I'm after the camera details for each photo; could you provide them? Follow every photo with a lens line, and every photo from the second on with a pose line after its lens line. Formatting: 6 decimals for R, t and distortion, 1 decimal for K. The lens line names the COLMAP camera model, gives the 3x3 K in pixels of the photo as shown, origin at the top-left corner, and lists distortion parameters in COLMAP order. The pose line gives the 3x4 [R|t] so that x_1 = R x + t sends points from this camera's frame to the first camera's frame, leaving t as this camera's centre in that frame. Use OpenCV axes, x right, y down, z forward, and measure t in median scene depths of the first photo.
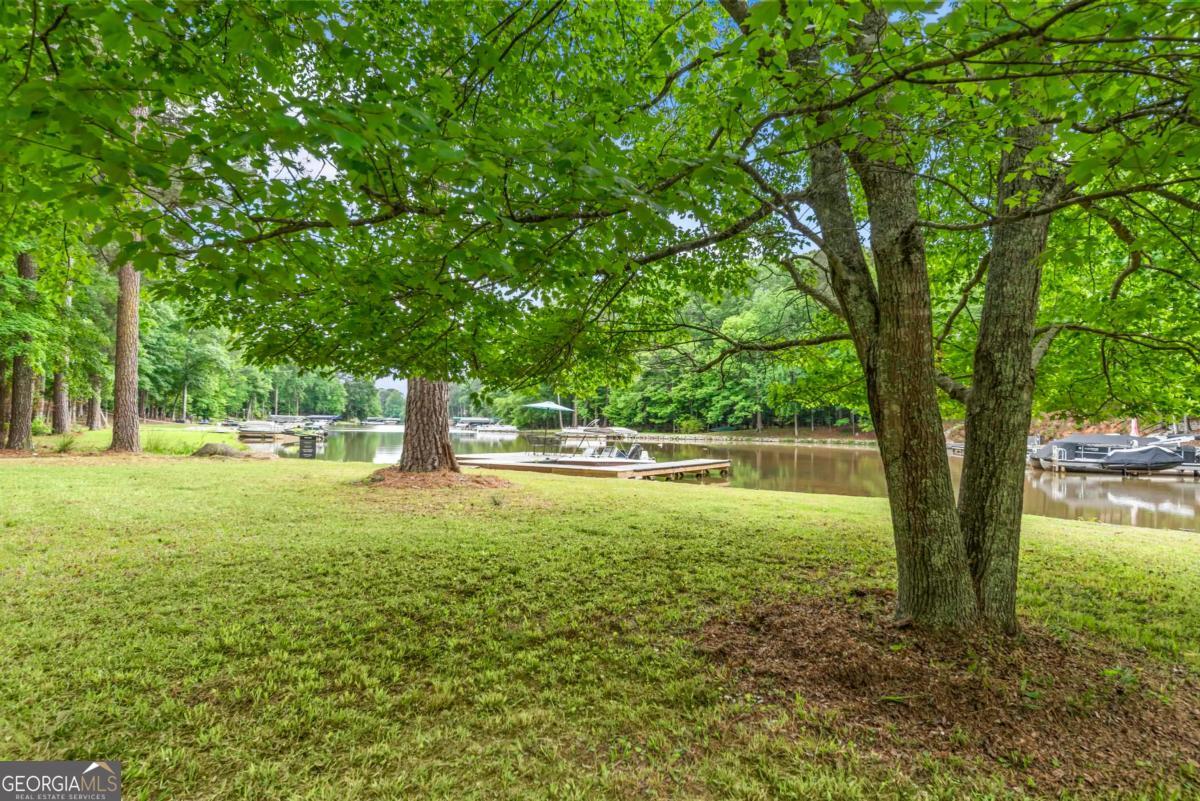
lens RADIAL K [[755.7, 0, 599.3], [0, 755.7, 404.4], [0, 0, 1]] dist [-0.023395, -0.001734]
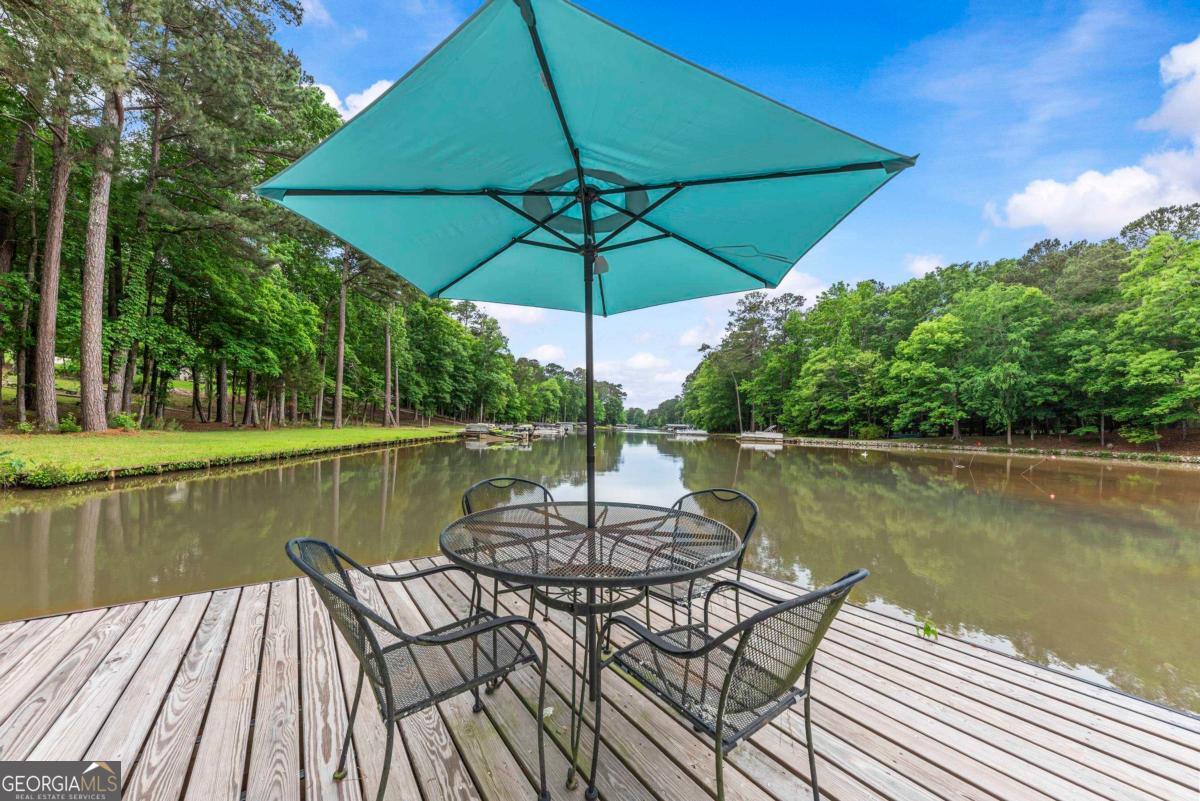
lens RADIAL K [[427.3, 0, 600.2], [0, 427.3, 422.8], [0, 0, 1]] dist [-0.005288, -0.002003]
pose [[0.932189, 0.007051, -0.361904, -0.015583], [-0.003031, 0.999927, 0.011673, 0.009303], [0.361960, -0.009785, 0.932142, 0.316331]]
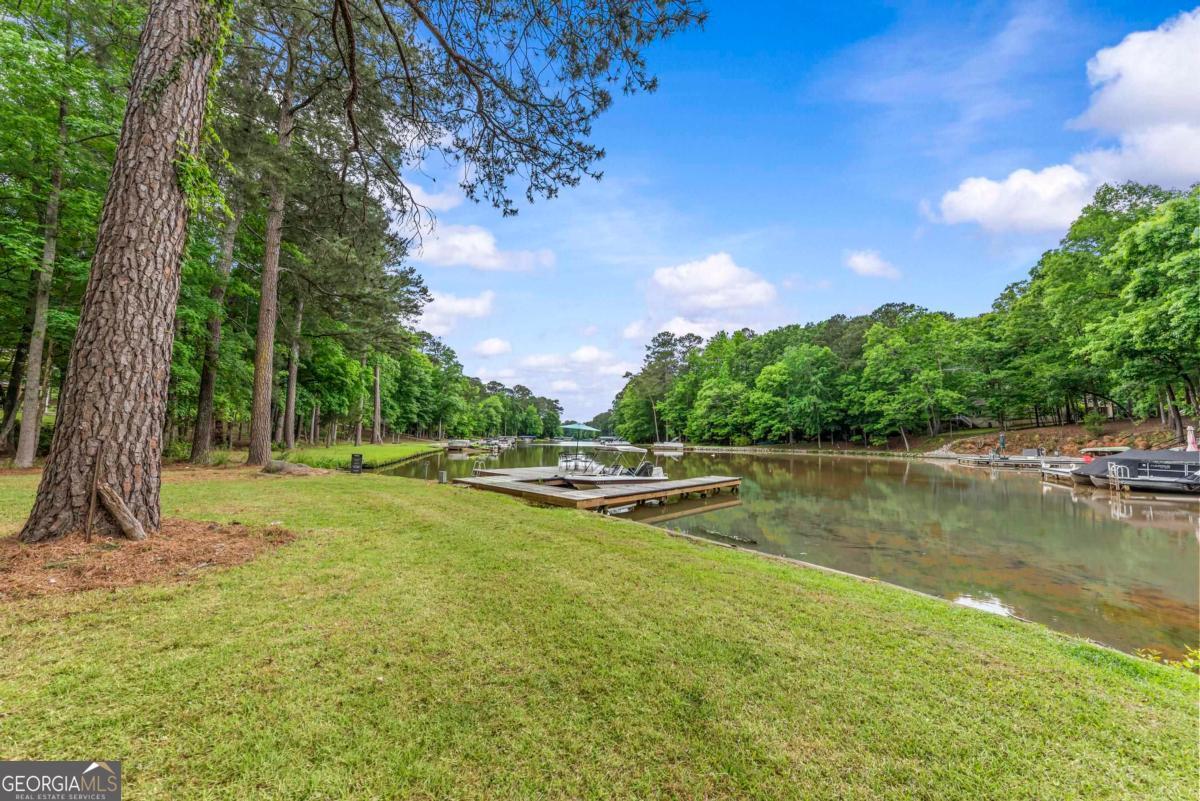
lens RADIAL K [[427.3, 0, 594.8], [0, 427.3, 405.5], [0, 0, 1]] dist [-0.005288, -0.002003]
pose [[0.973120, -0.023974, -0.229047, 0.035924], [0.011368, 0.998355, -0.056201, 0.002045], [0.230018, 0.052086, 0.971792, 0.123500]]
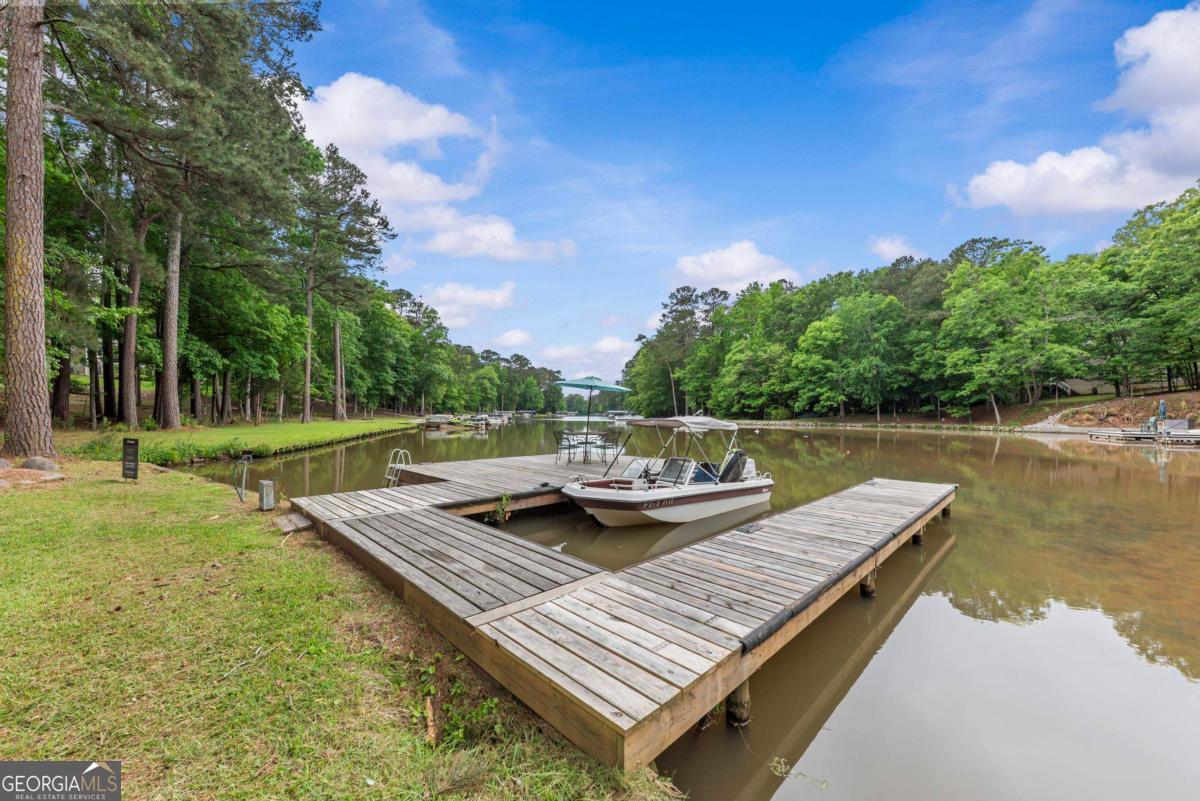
lens RADIAL K [[458.7, 0, 599.1], [0, 458.7, 407.6], [0, 0, 1]] dist [-0.002648, -0.001135]
pose [[0.972188, -0.016916, -0.233589, 0.010180], [0.019369, 0.999779, 0.008210, 0.006184], [0.233399, -0.012506, 0.972301, 0.209818]]
